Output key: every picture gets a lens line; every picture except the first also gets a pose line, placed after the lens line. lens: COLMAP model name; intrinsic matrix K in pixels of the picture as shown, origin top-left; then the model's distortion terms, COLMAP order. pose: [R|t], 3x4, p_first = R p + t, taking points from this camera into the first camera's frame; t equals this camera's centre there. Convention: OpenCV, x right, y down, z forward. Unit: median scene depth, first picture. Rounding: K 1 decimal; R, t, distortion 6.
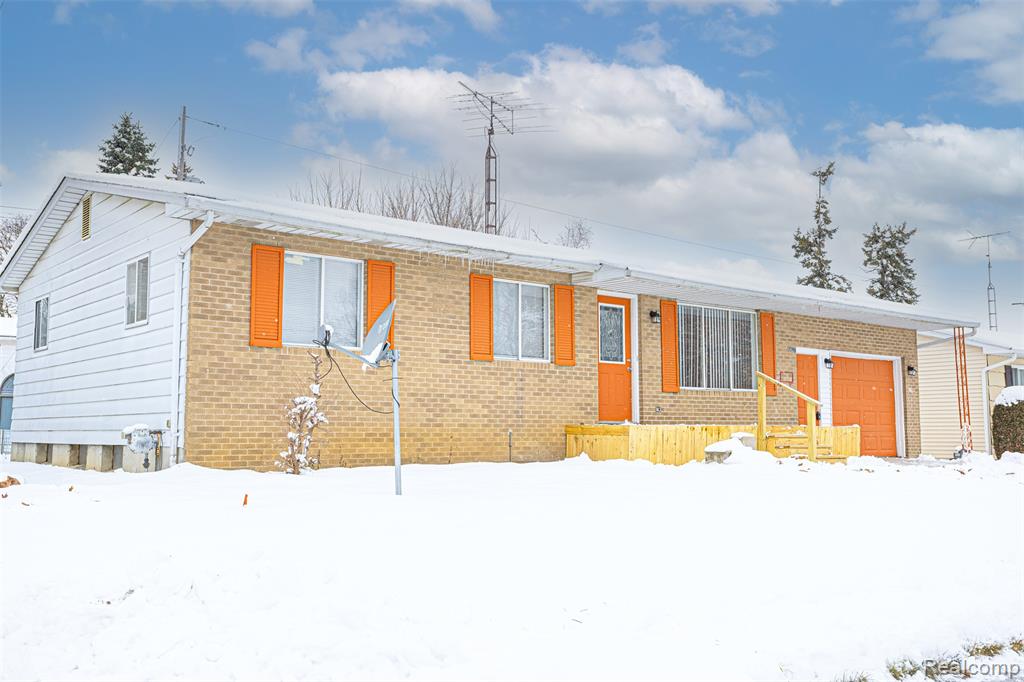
lens RADIAL K [[944.7, 0, 512.7], [0, 944.7, 337.0], [0, 0, 1]] dist [-0.011674, 0.000000]
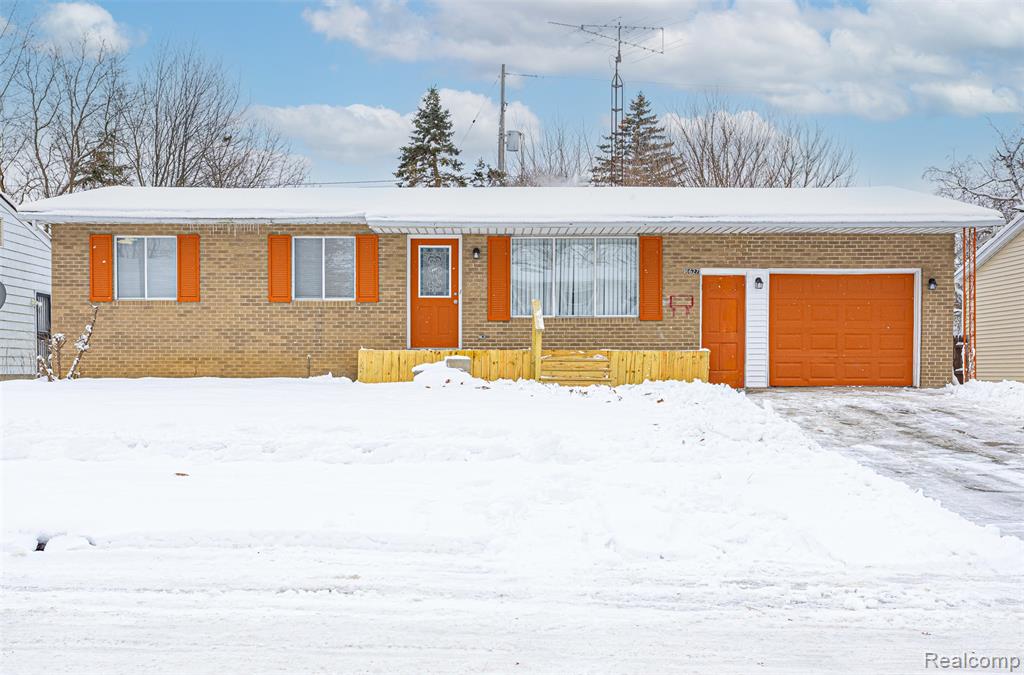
lens RADIAL K [[1047.0, 0, 507.6], [0, 1047.0, 389.5], [0, 0, 1]] dist [-0.006009, 0.000000]
pose [[0.781181, 0.013839, -0.624152, 1.019277], [0.061802, 0.993129, 0.099370, 0.018796], [0.621239, -0.116200, 0.774958, 0.059027]]
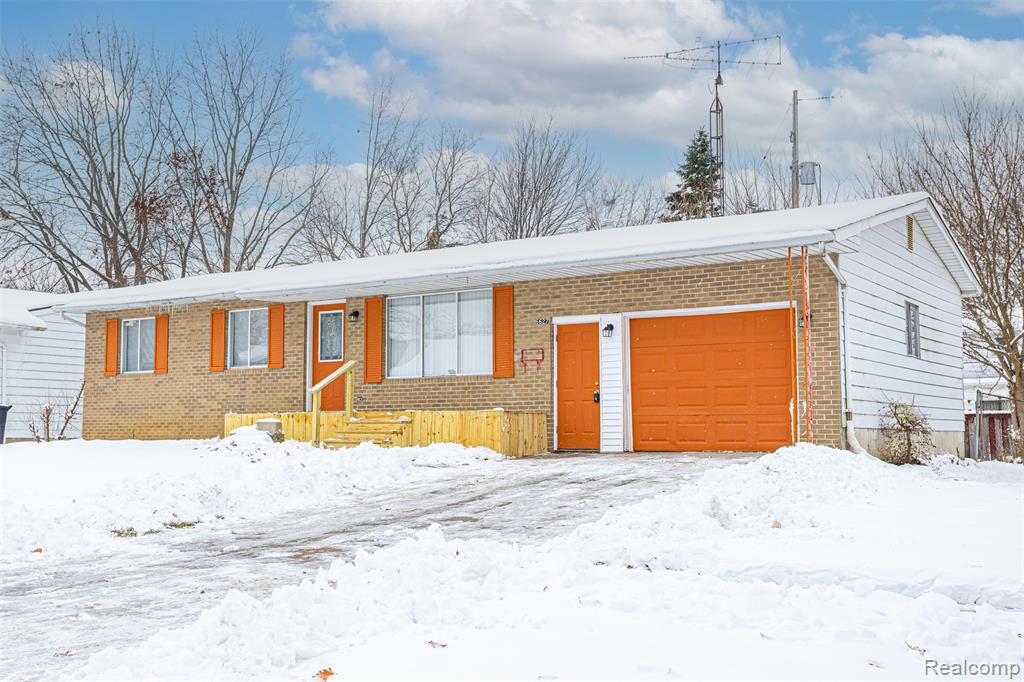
lens RADIAL K [[1119.4, 0, 510.5], [0, 1119.4, 341.8], [0, 0, 1]] dist [0.003187, 0.000000]
pose [[0.310898, -0.076650, -0.947348, 1.566362], [0.099138, 0.993921, -0.047883, 0.096910], [0.945259, -0.079031, 0.316606, 0.812460]]
